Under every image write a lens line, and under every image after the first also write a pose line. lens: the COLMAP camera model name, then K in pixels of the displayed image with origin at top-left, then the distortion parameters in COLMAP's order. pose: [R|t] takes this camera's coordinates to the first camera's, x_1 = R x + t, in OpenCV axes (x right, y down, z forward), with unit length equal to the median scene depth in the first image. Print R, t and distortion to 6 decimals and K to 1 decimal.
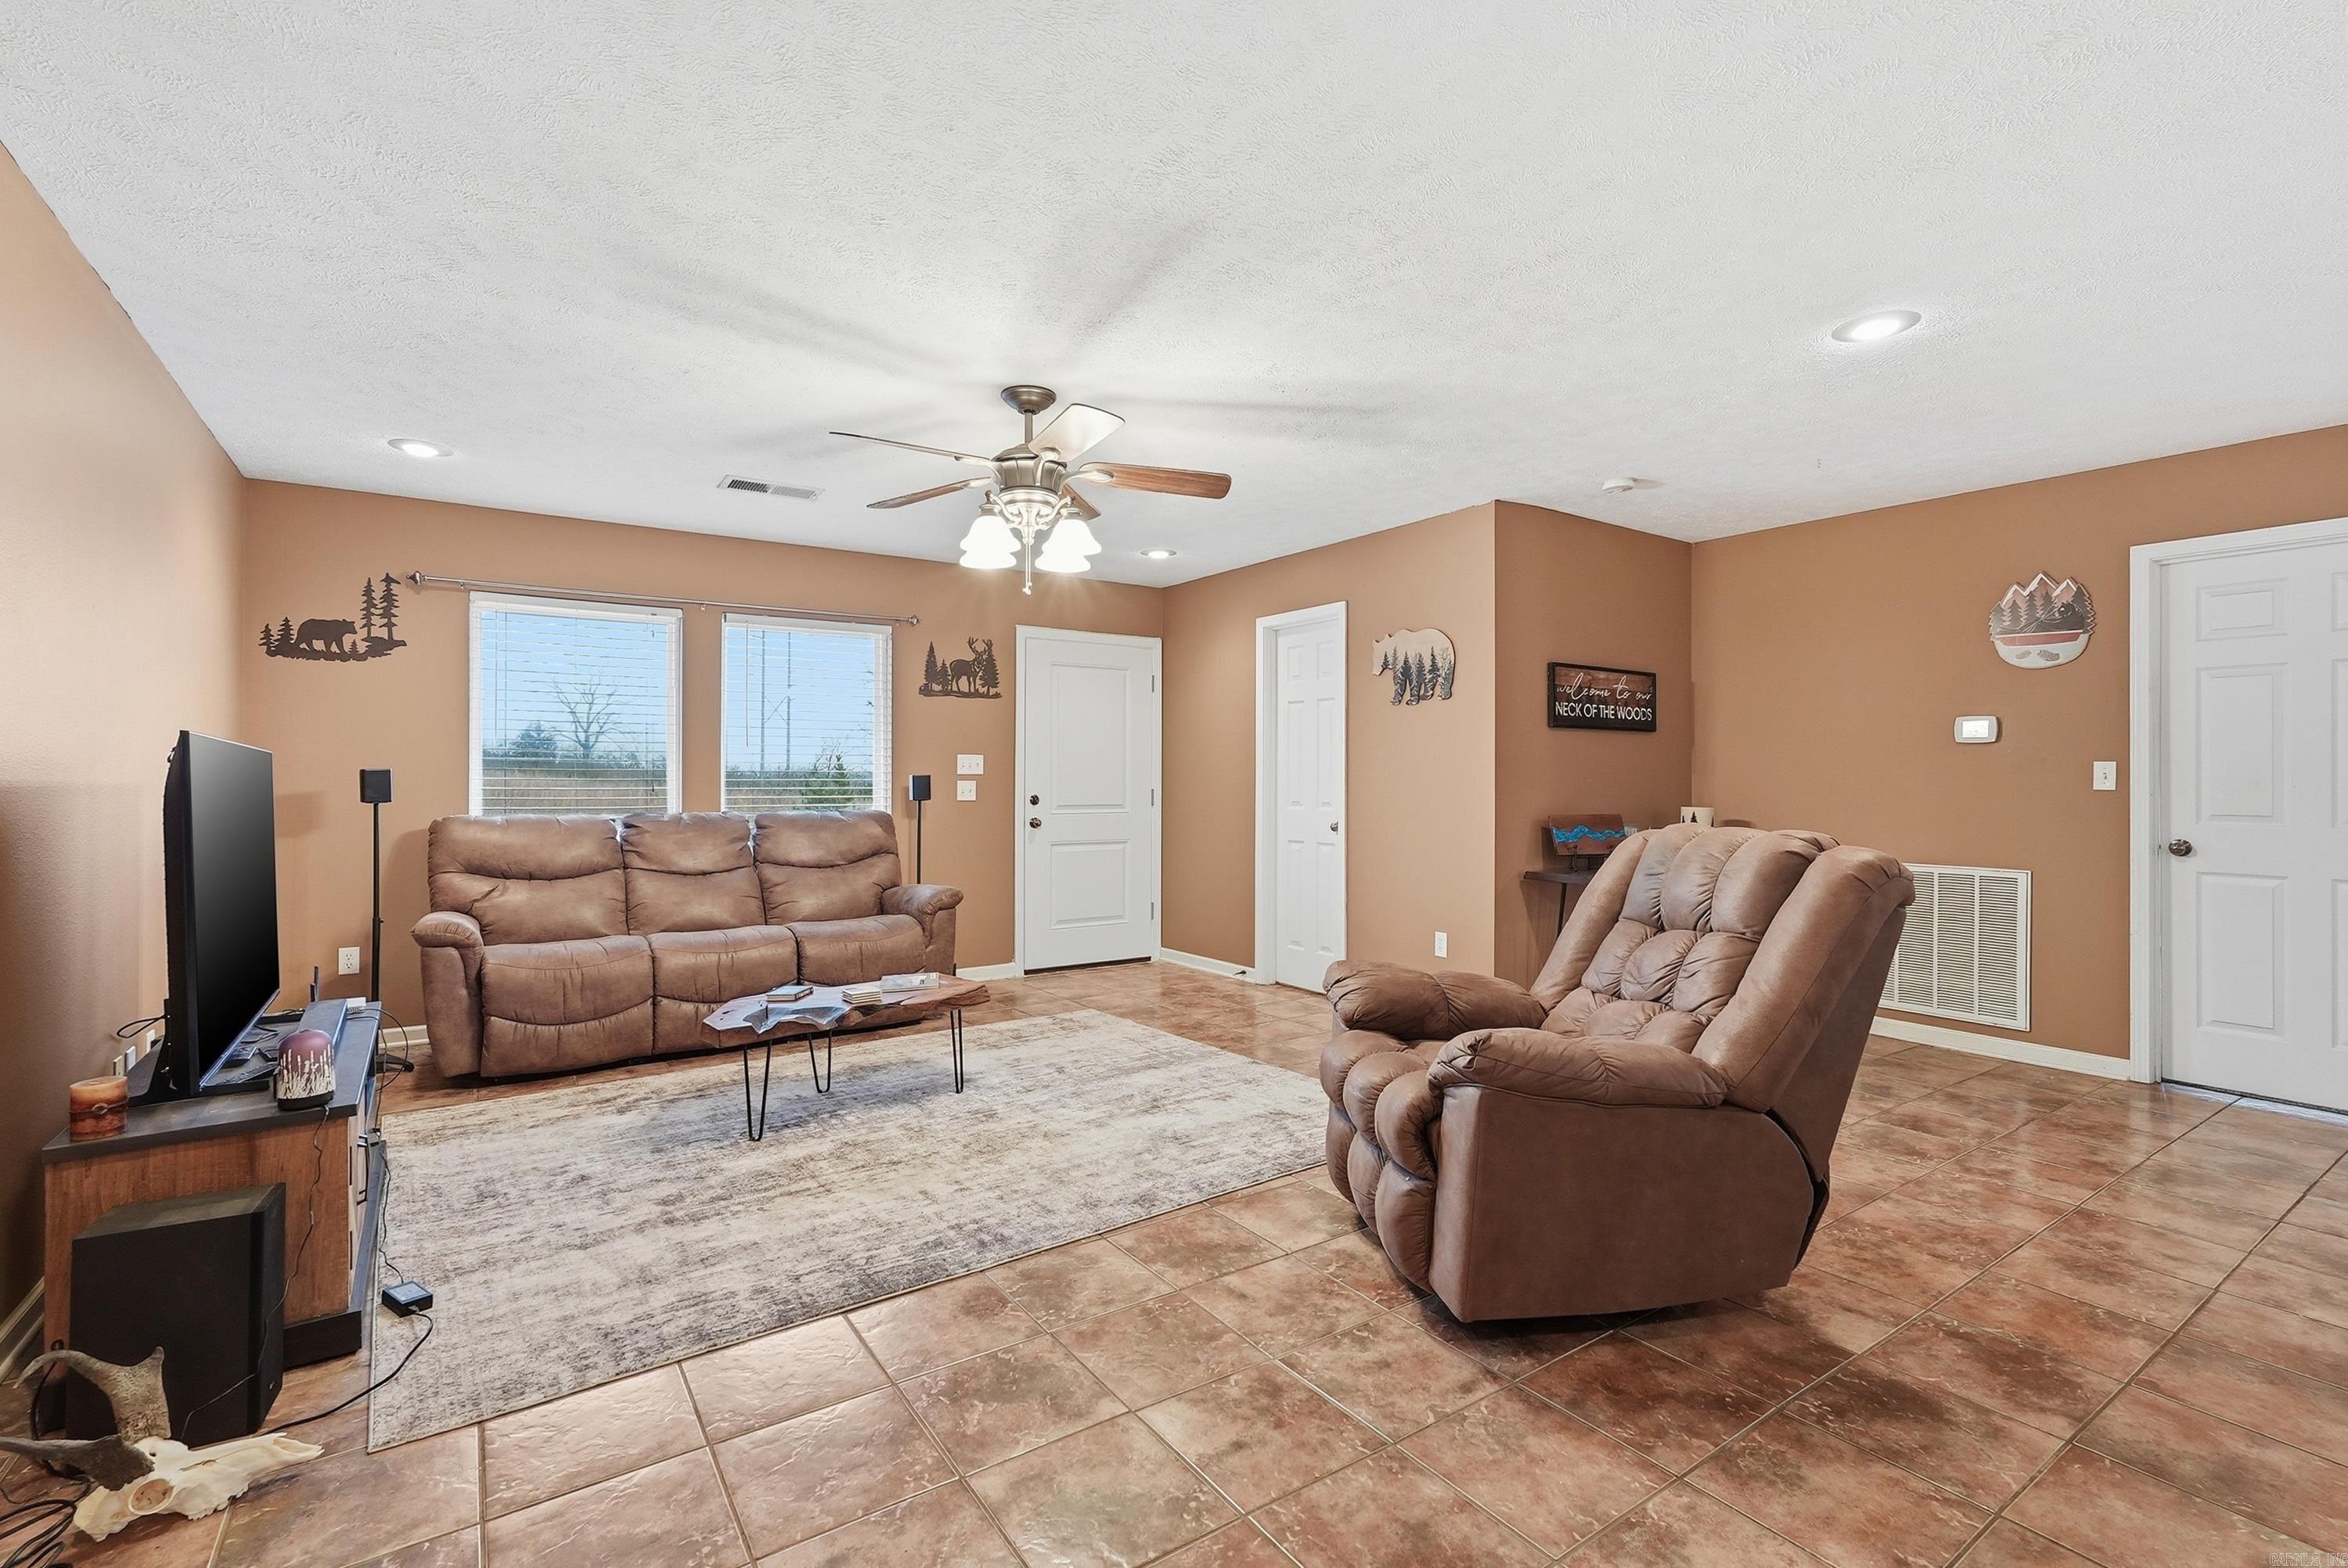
lens RADIAL K [[1048.1, 0, 1178.4], [0, 1048.1, 775.8], [0, 0, 1]] dist [-0.012482, 0.006874]
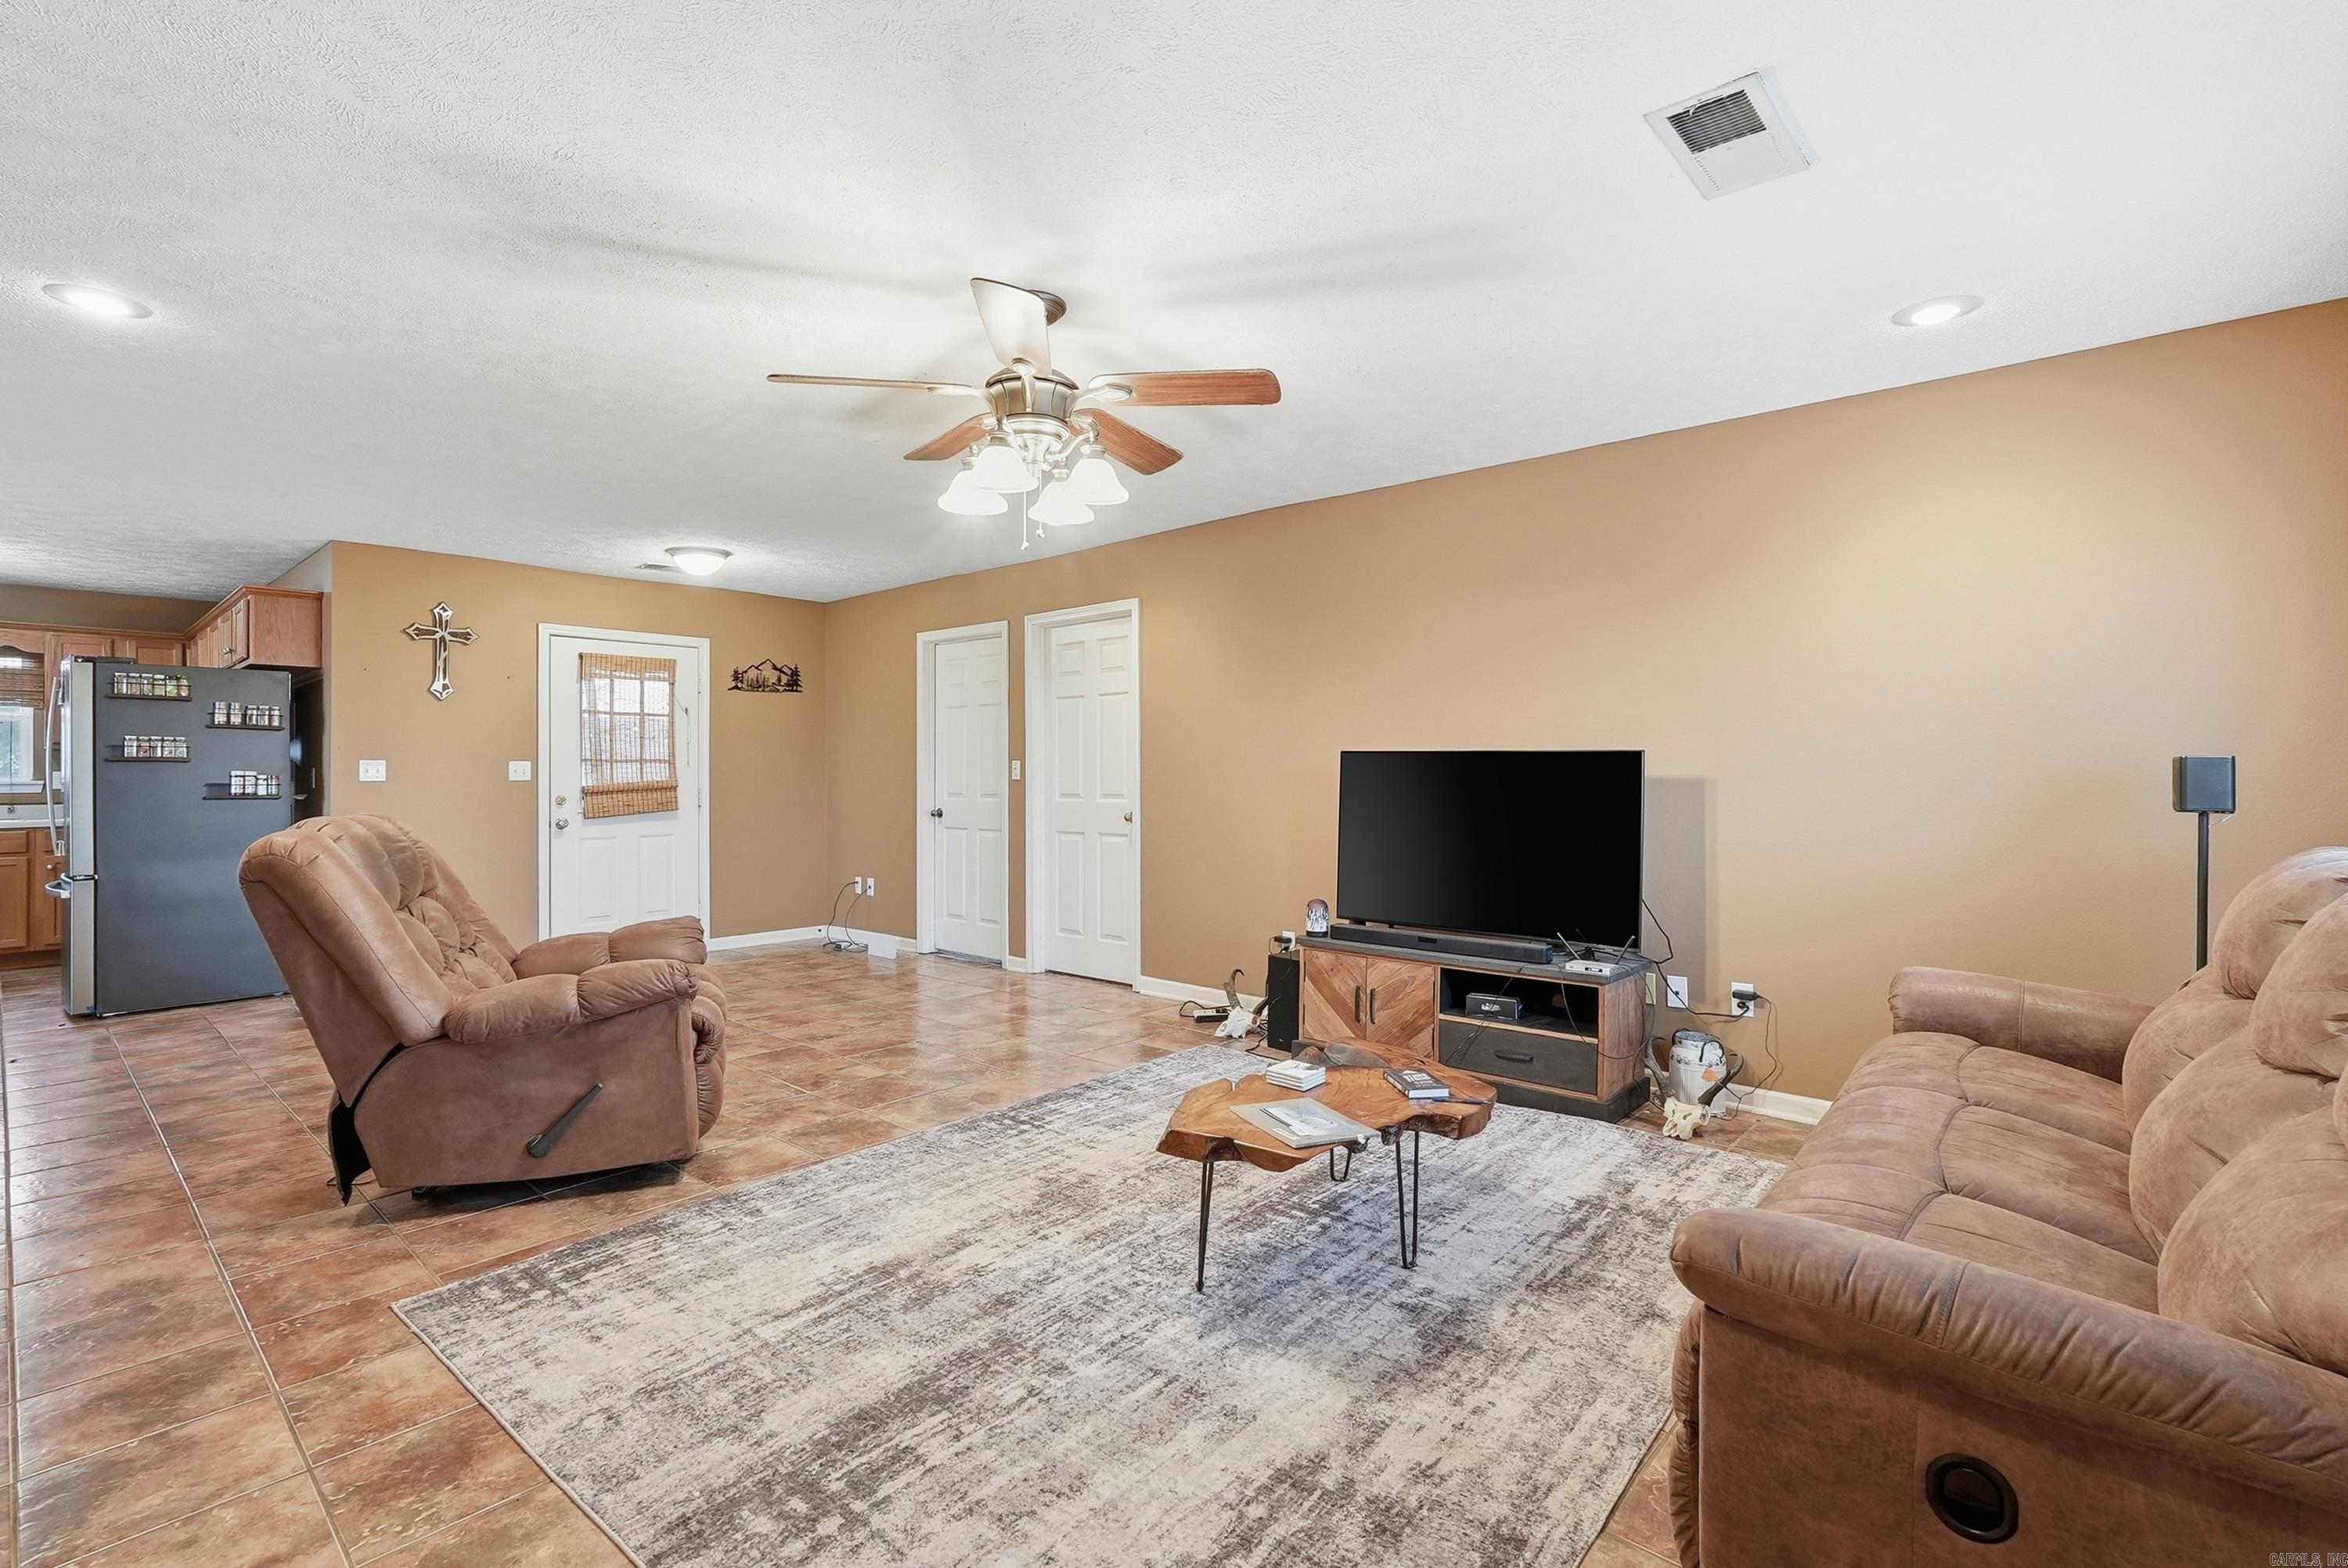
lens RADIAL K [[1048.1, 0, 1173.0], [0, 1048.1, 772.3], [0, 0, 1]] dist [-0.012482, 0.006874]
pose [[-0.970836, -0.001109, -0.239742, -0.040153], [0.000138, 0.999987, -0.005183, 0.004120], [0.239745, -0.005065, -0.970823, 1.364563]]
